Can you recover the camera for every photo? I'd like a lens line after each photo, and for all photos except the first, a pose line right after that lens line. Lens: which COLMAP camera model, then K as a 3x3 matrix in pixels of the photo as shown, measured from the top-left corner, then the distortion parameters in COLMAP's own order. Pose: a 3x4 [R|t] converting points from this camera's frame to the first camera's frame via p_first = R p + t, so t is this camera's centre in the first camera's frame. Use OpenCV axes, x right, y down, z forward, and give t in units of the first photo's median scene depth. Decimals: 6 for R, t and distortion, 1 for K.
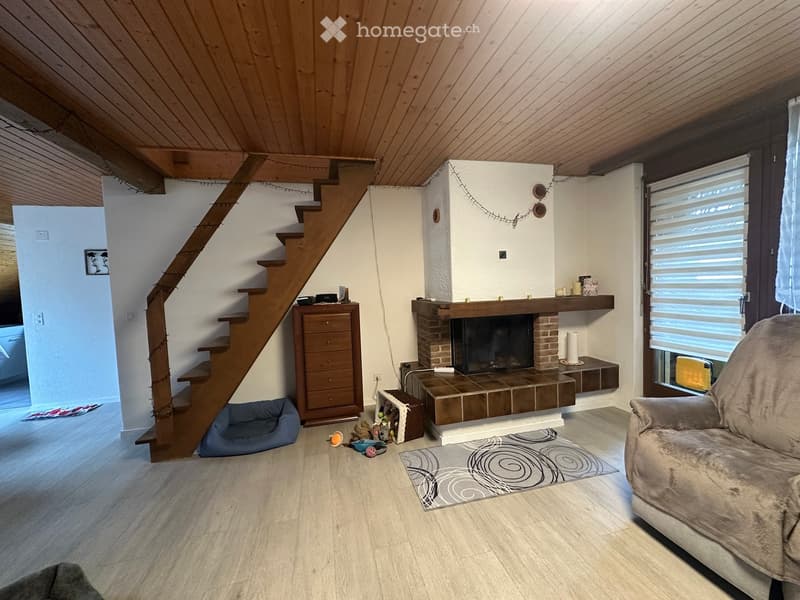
lens RADIAL K [[317.8, 0, 399.1], [0, 317.8, 298.1], [0, 0, 1]] dist [-0.002636, -0.000130]
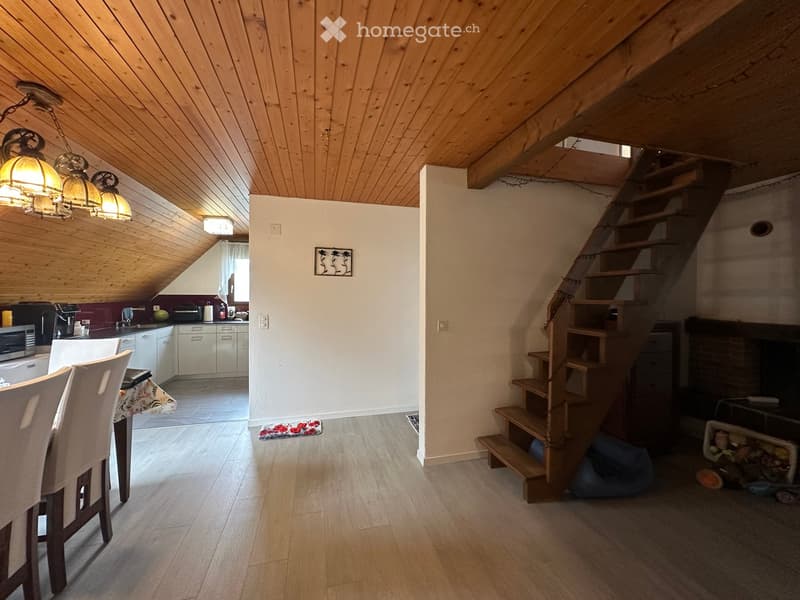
lens RADIAL K [[317.8, 0, 400.3], [0, 317.8, 299.2], [0, 0, 1]] dist [-0.002636, -0.000130]
pose [[0.998790, 0.045787, 0.017941, -0.981461], [-0.045092, 0.998282, -0.037405, 0.023808], [-0.019623, 0.036551, 0.999139, 0.124722]]
